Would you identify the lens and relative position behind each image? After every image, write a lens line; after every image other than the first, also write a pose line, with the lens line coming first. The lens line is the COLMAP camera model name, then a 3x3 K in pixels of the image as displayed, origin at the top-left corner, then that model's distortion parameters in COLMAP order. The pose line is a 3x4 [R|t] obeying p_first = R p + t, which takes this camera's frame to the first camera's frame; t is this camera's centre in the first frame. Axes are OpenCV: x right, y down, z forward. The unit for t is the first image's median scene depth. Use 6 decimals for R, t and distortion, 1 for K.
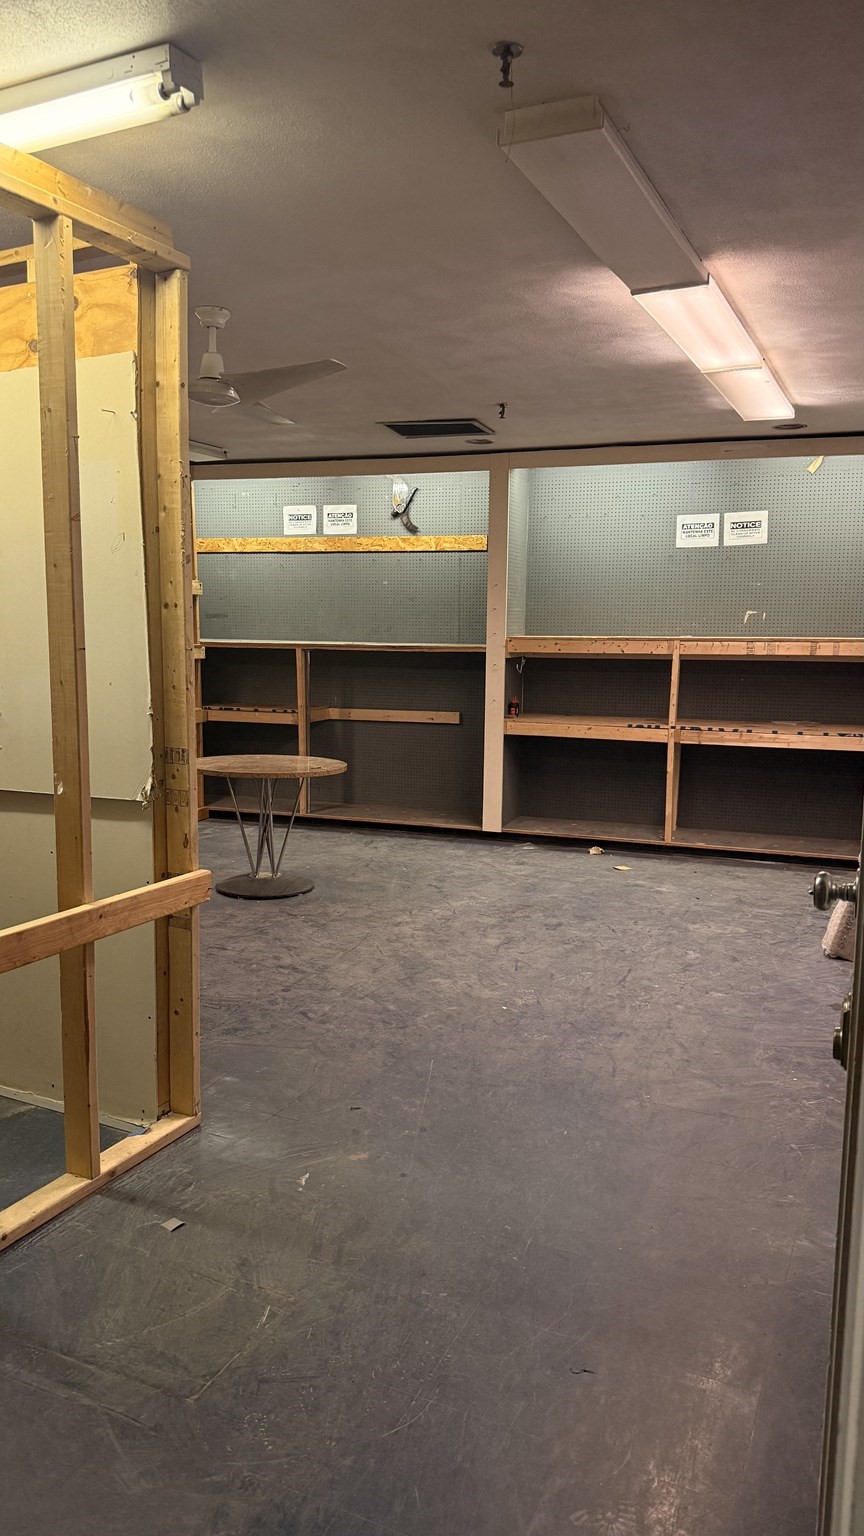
lens RADIAL K [[1073.5, 0, 432.0], [0, 1073.5, 768.0], [0, 0, 1]] dist [0.177512, -0.330812]
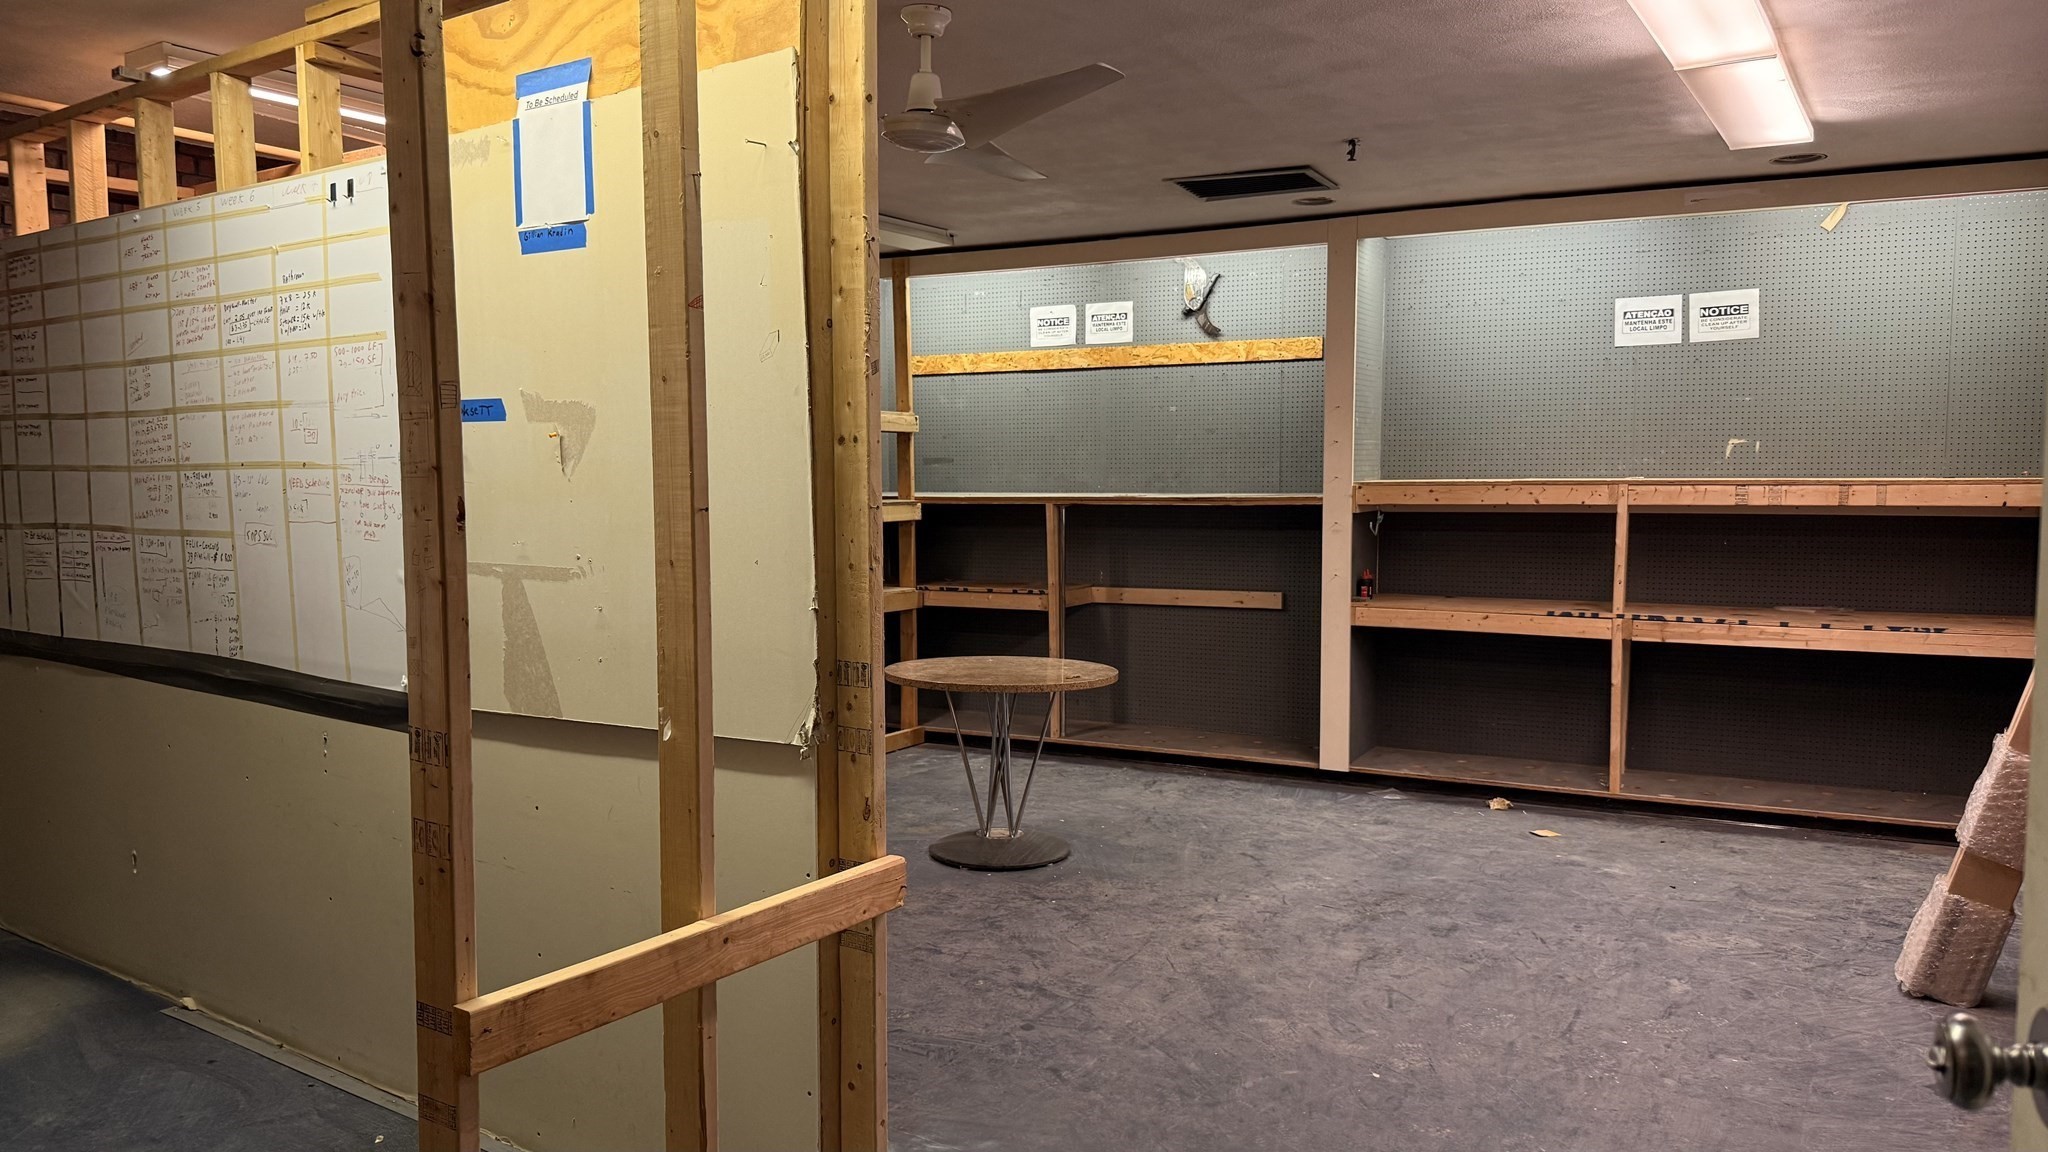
lens RADIAL K [[1431.4, 0, 1024.0], [0, 1431.4, 576.0], [0, 0, 1]] dist [0.177512, -0.330812]
pose [[0.989808, -0.004821, -0.142323, -0.010922], [-0.003664, 0.998234, -0.059295, -0.012192], [0.142358, 0.059212, 0.988043, 0.114286]]
